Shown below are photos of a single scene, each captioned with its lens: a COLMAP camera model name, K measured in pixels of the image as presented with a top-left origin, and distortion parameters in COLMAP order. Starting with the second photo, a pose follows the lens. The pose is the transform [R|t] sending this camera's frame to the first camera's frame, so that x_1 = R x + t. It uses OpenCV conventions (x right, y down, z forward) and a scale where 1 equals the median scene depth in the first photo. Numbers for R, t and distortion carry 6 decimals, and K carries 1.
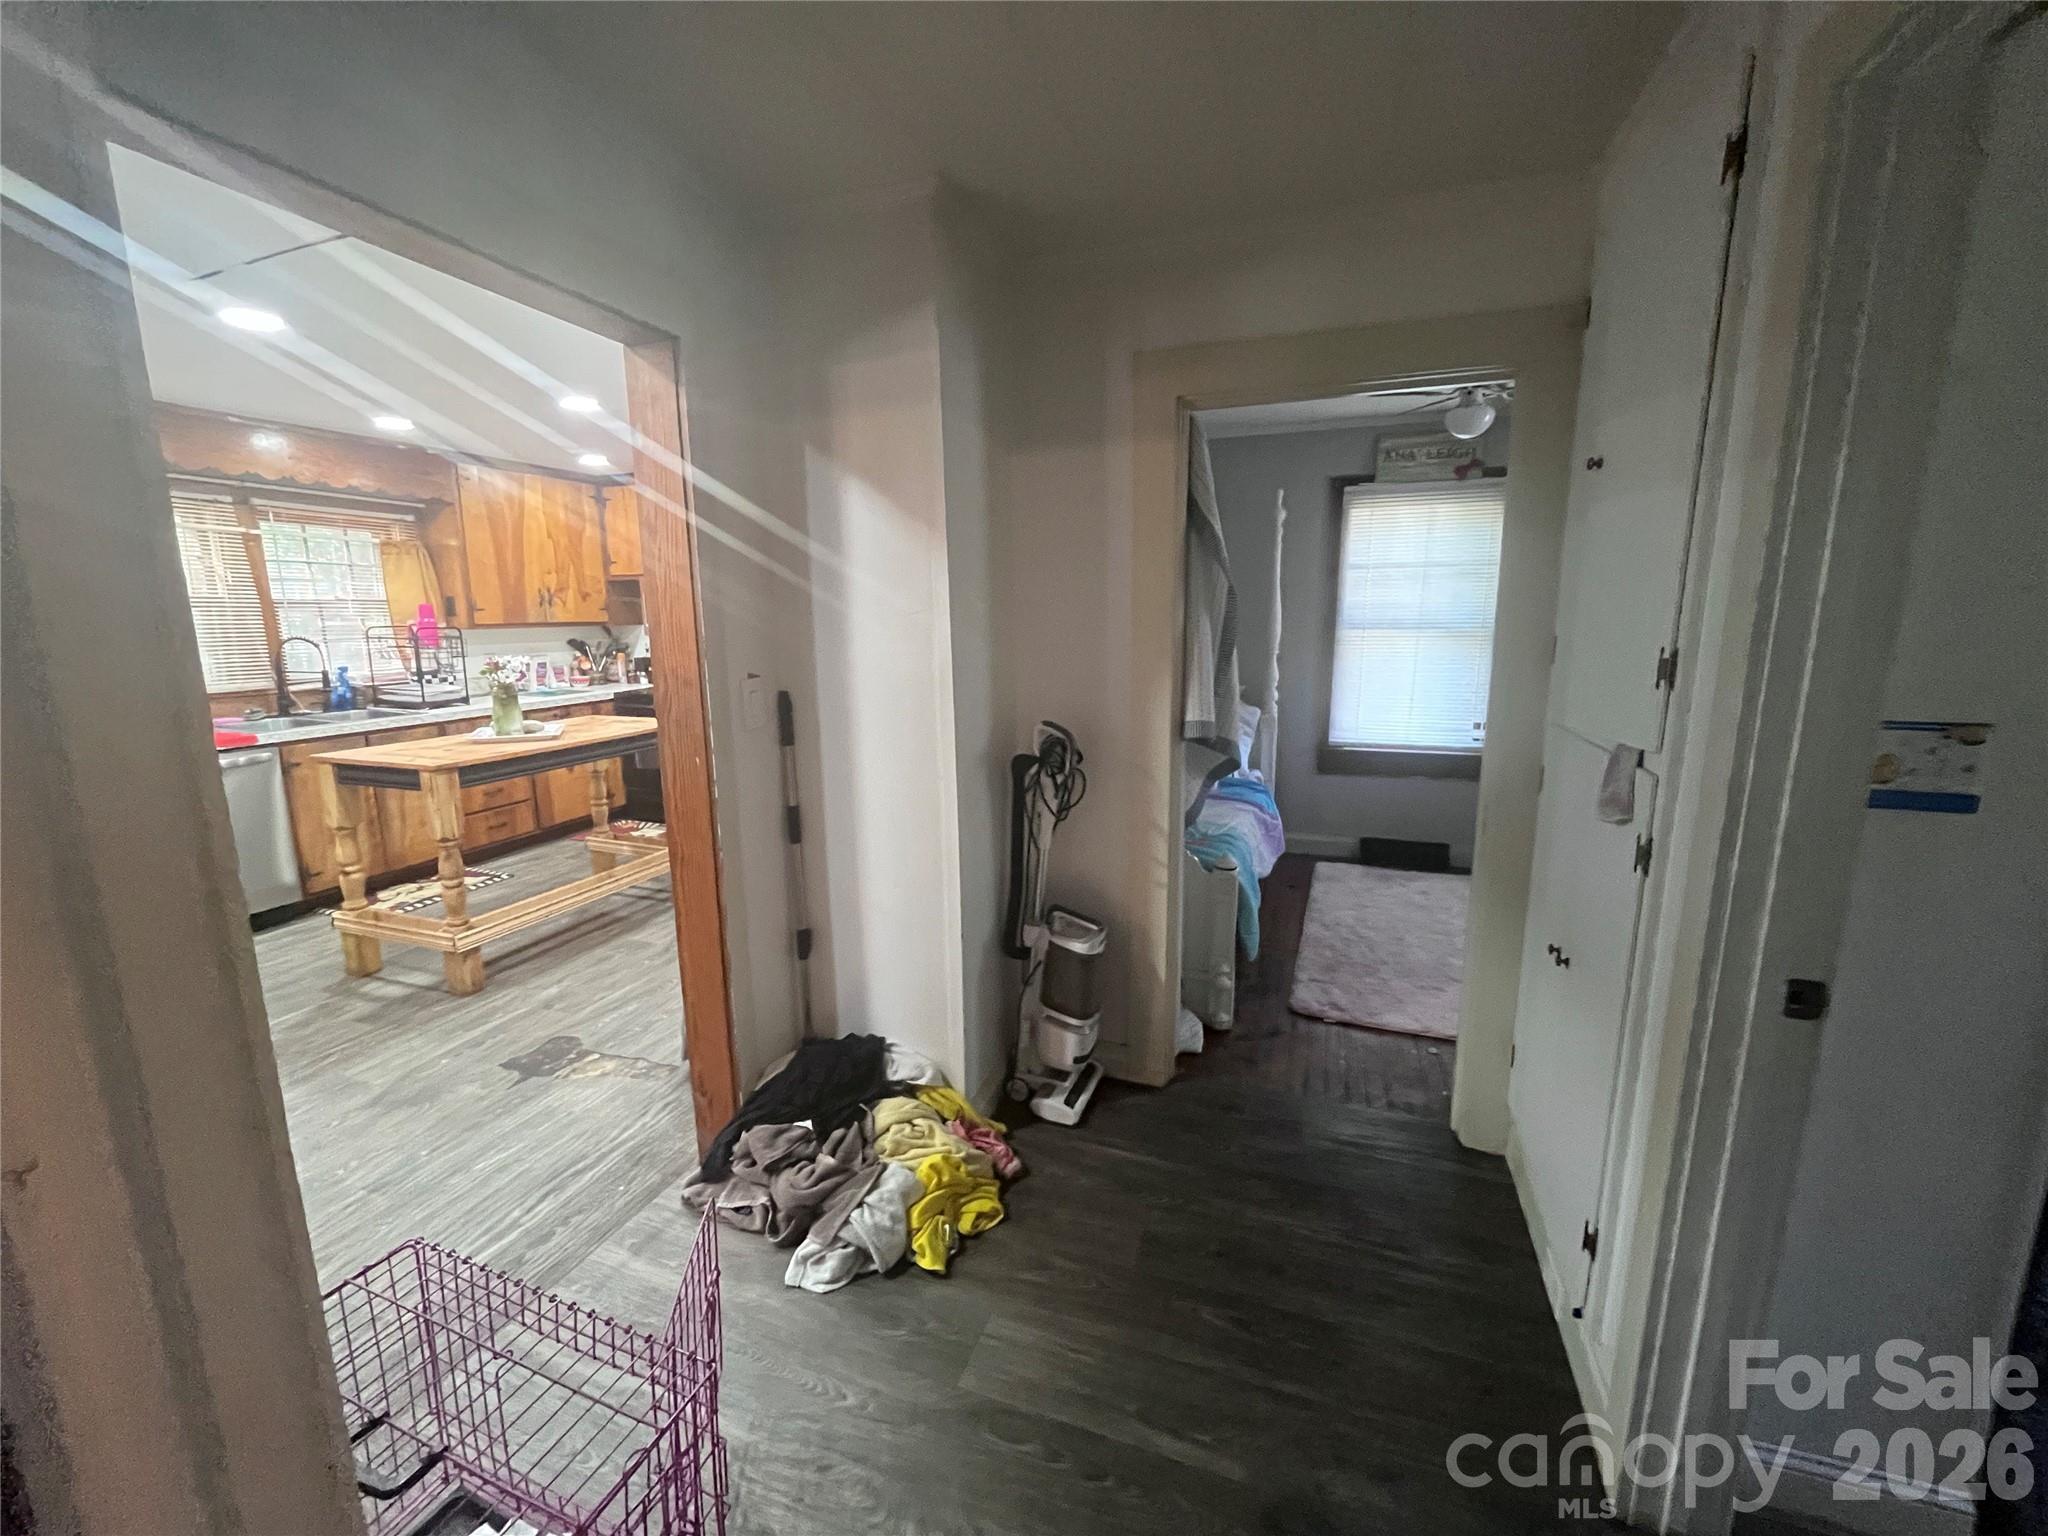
lens RADIAL K [[825.0, 0, 1017.1], [0, 825.0, 765.6], [0, 0, 1]] dist [-0.003245, -0.000410]
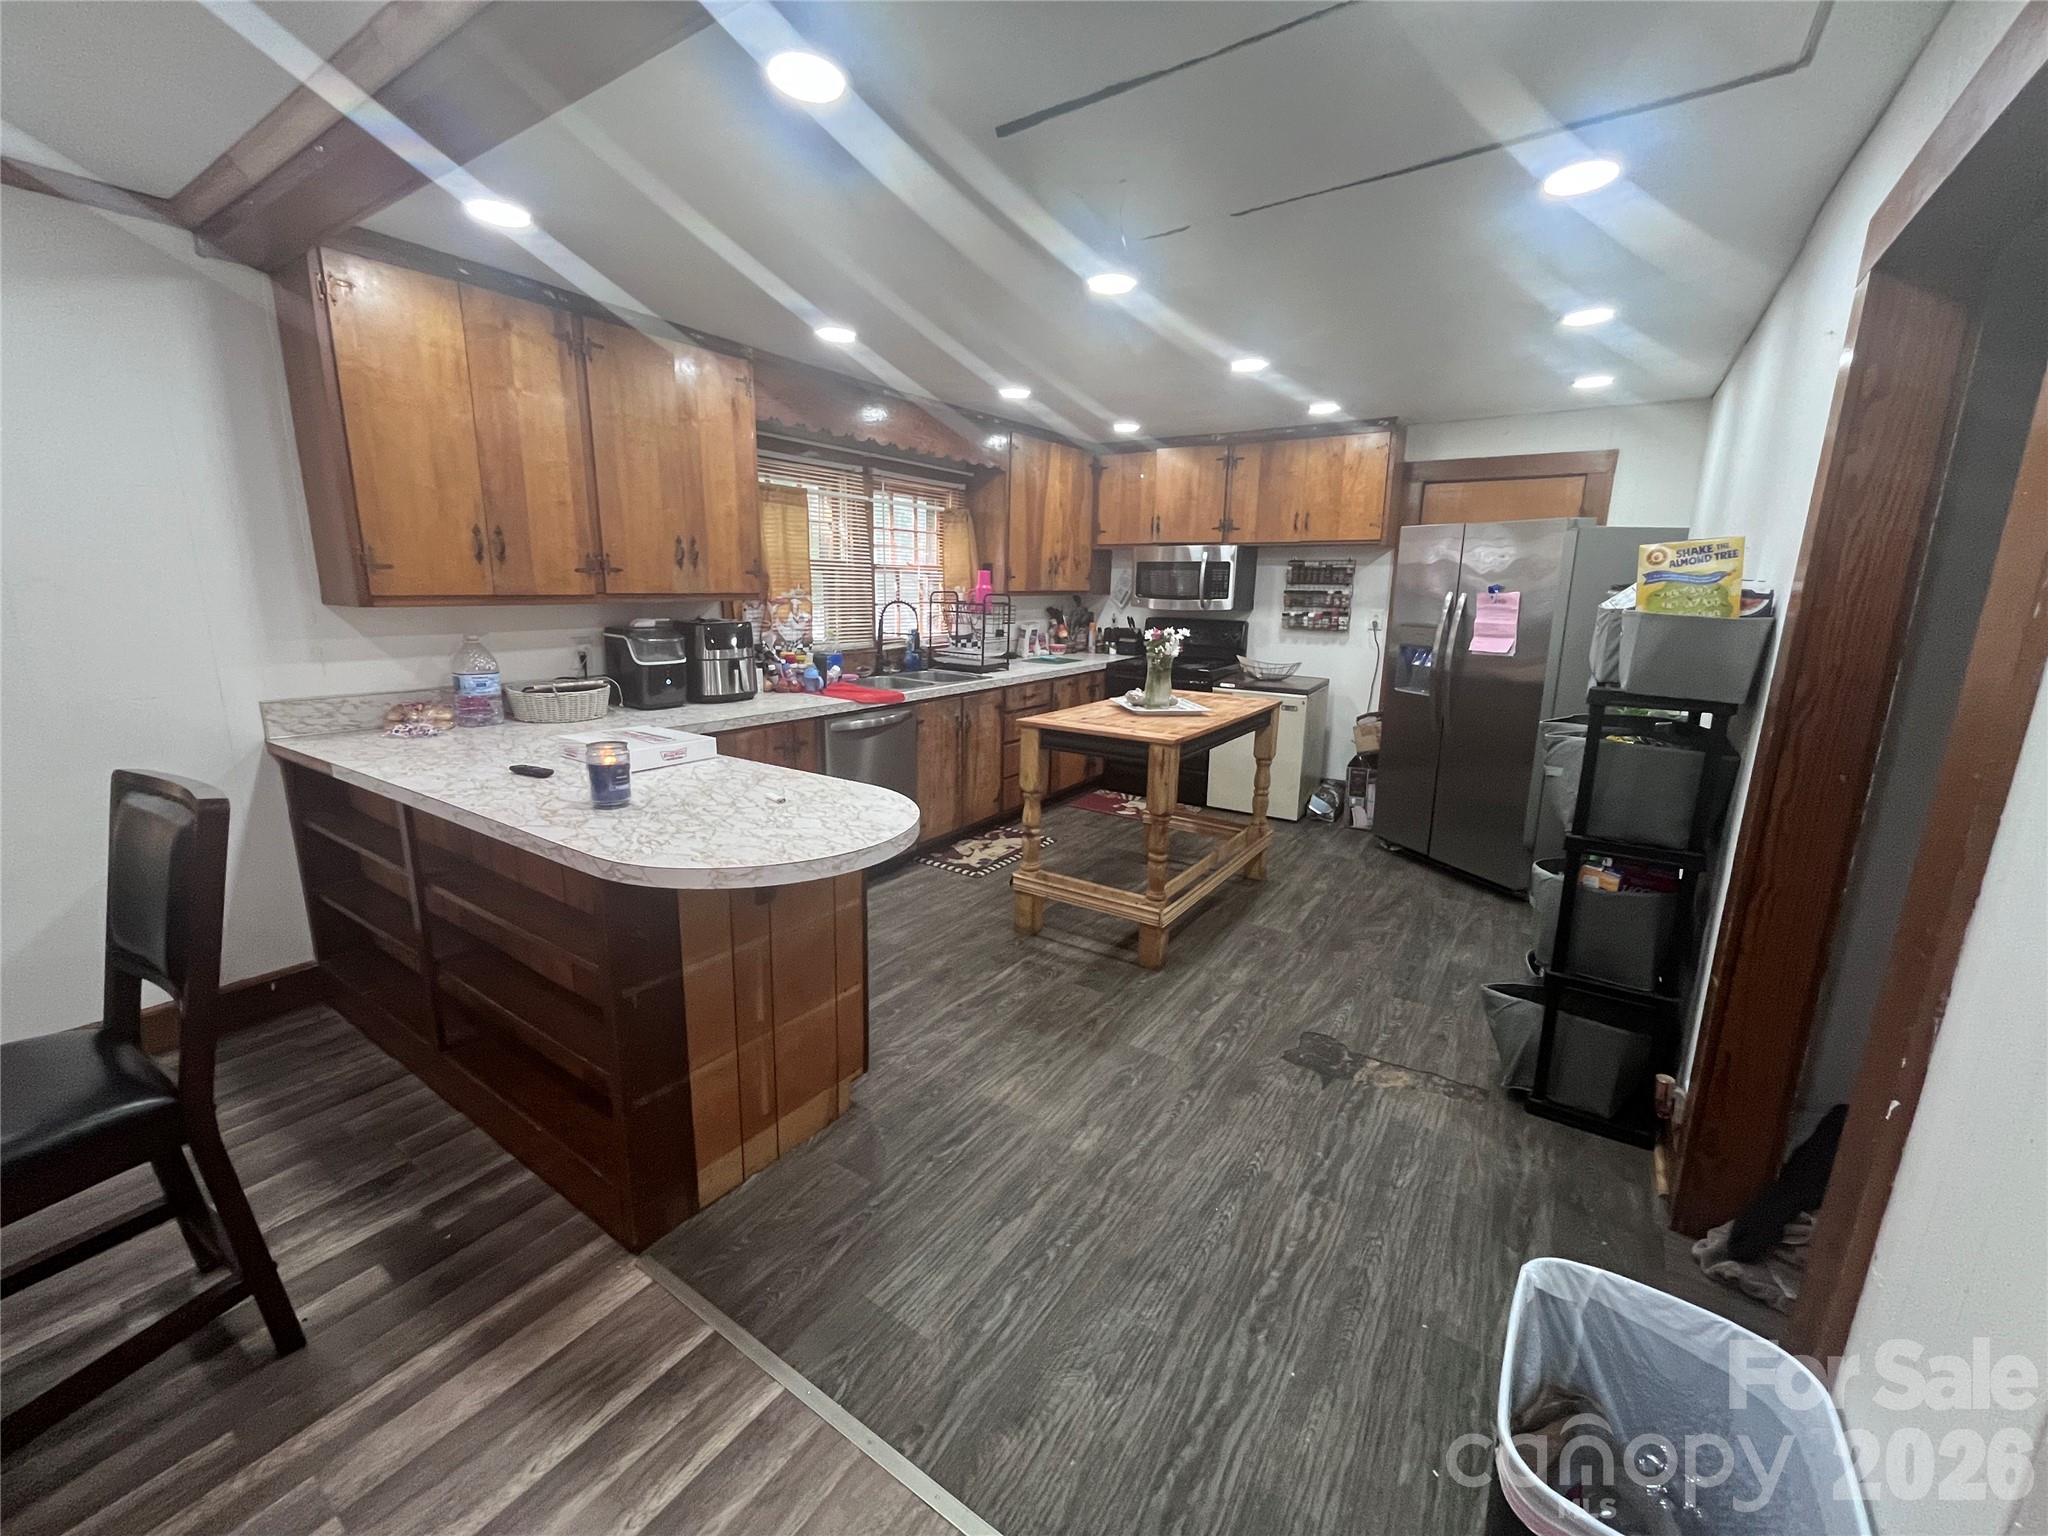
lens RADIAL K [[825.0, 0, 1017.1], [0, 825.0, 765.6], [0, 0, 1]] dist [-0.003245, -0.000410]
pose [[0.969298, 0.075946, -0.233866, -0.432297], [-0.067898, 0.996796, 0.042284, 0.001078], [0.236328, -0.025107, 0.971349, -0.003284]]
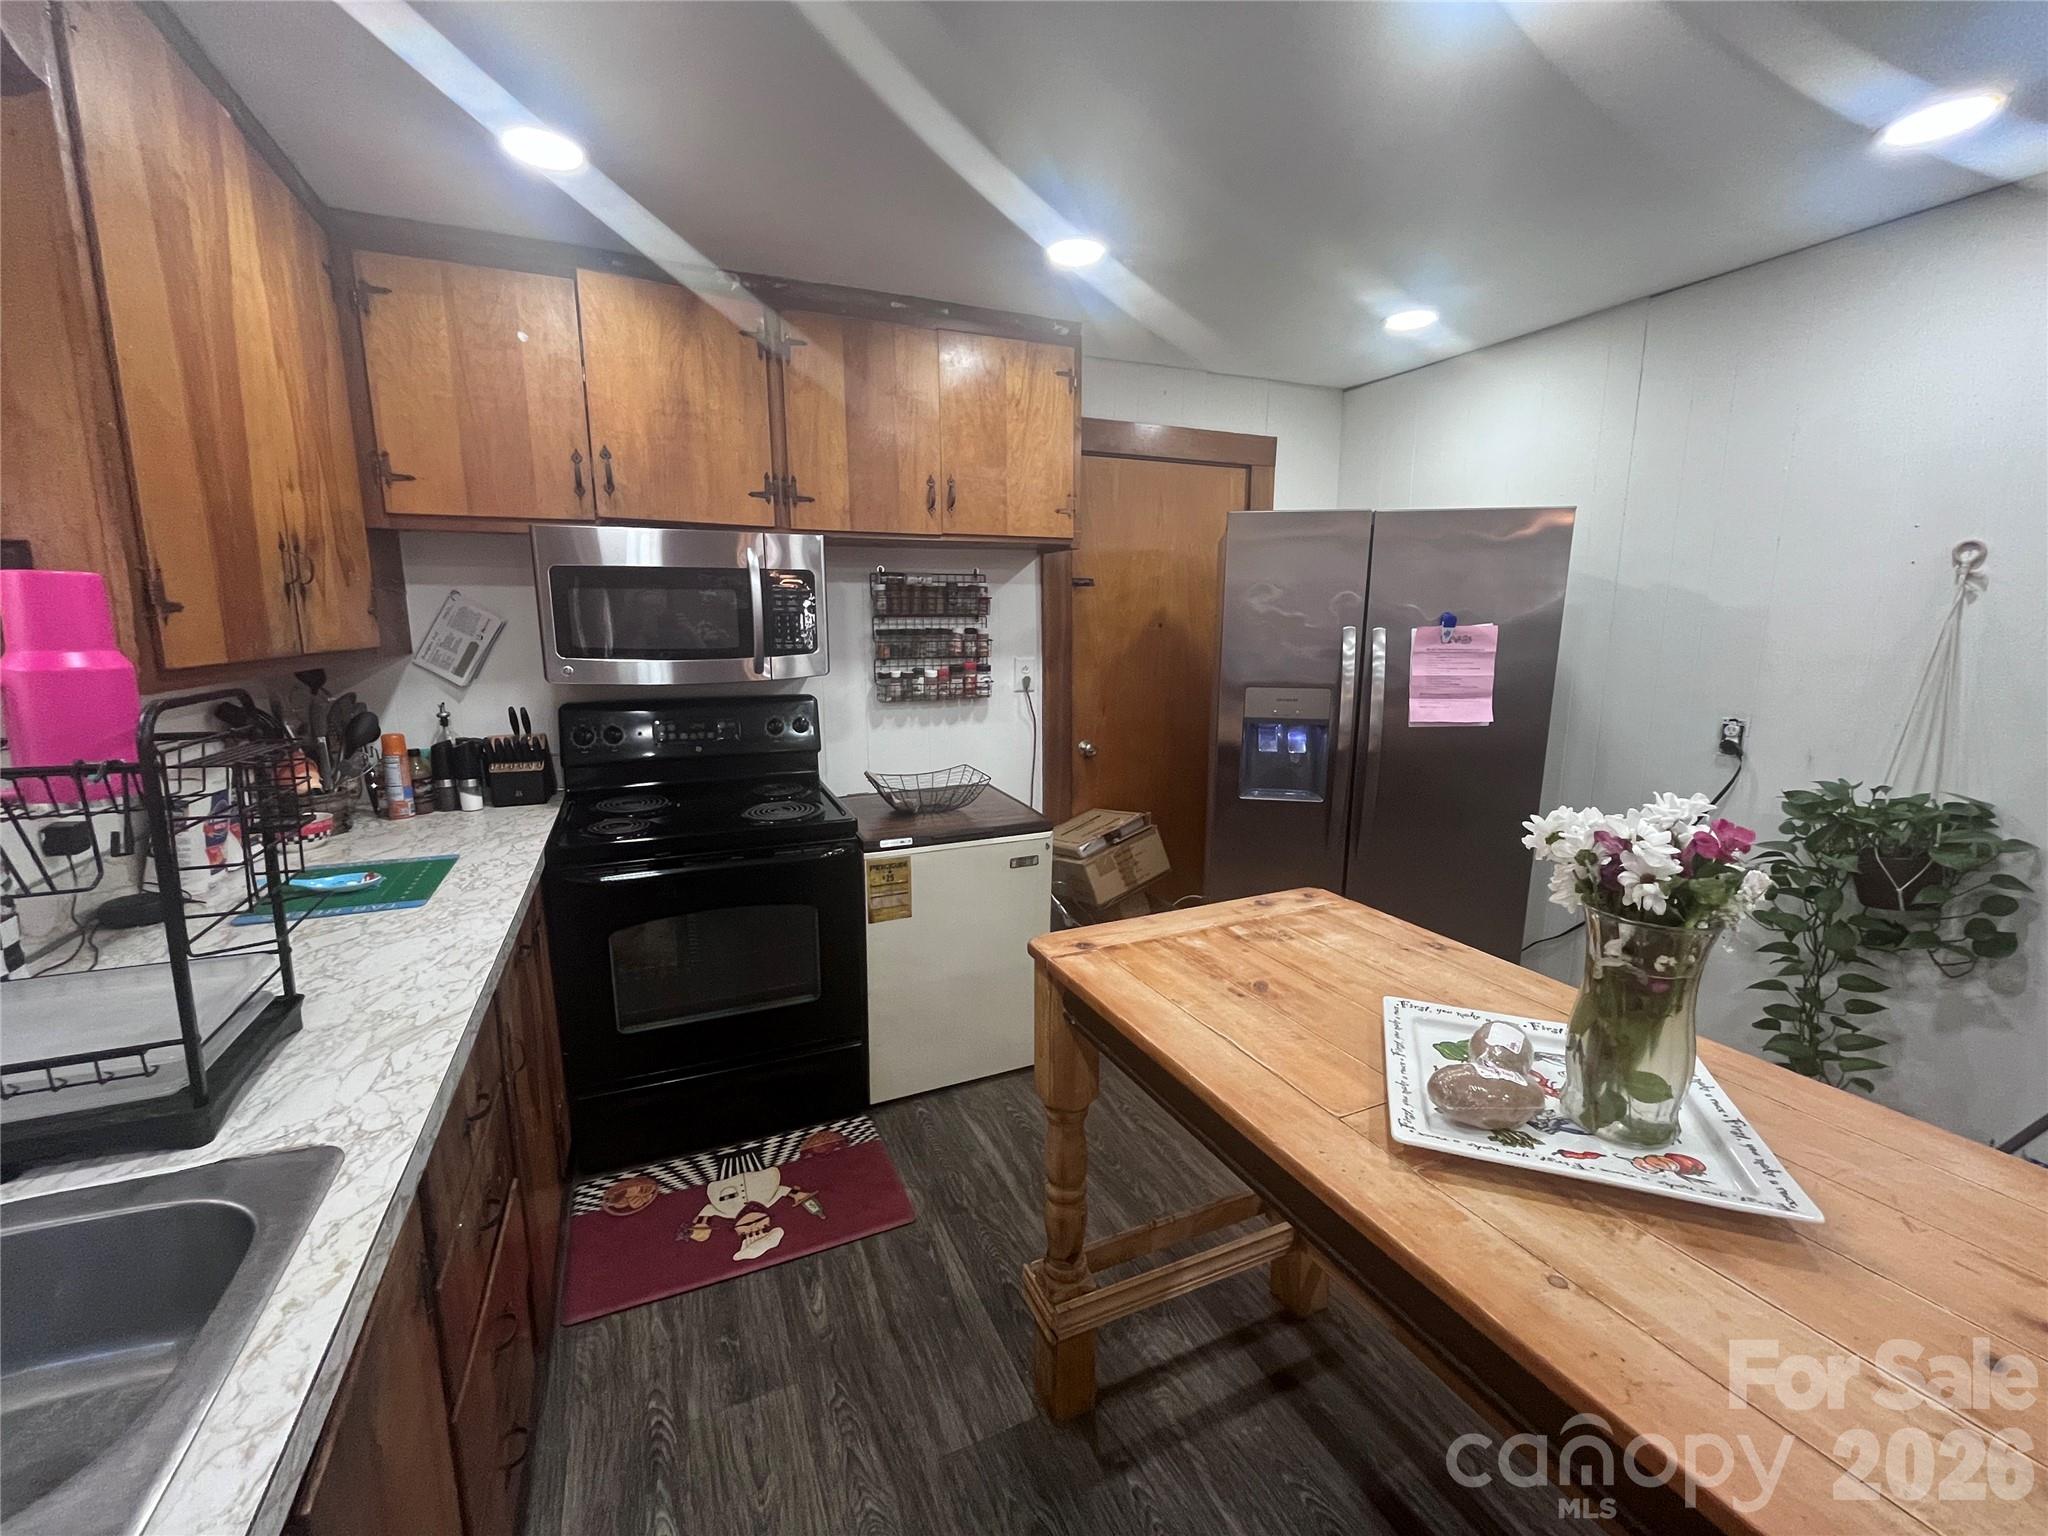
lens RADIAL K [[825.0, 0, 1017.1], [0, 825.0, 765.6], [0, 0, 1]] dist [-0.003245, -0.000410]
pose [[0.714719, -0.116536, 0.689635, -0.718783], [0.125419, 0.991393, 0.037546, -0.138108], [-0.688075, 0.059658, 0.723183, 0.747805]]
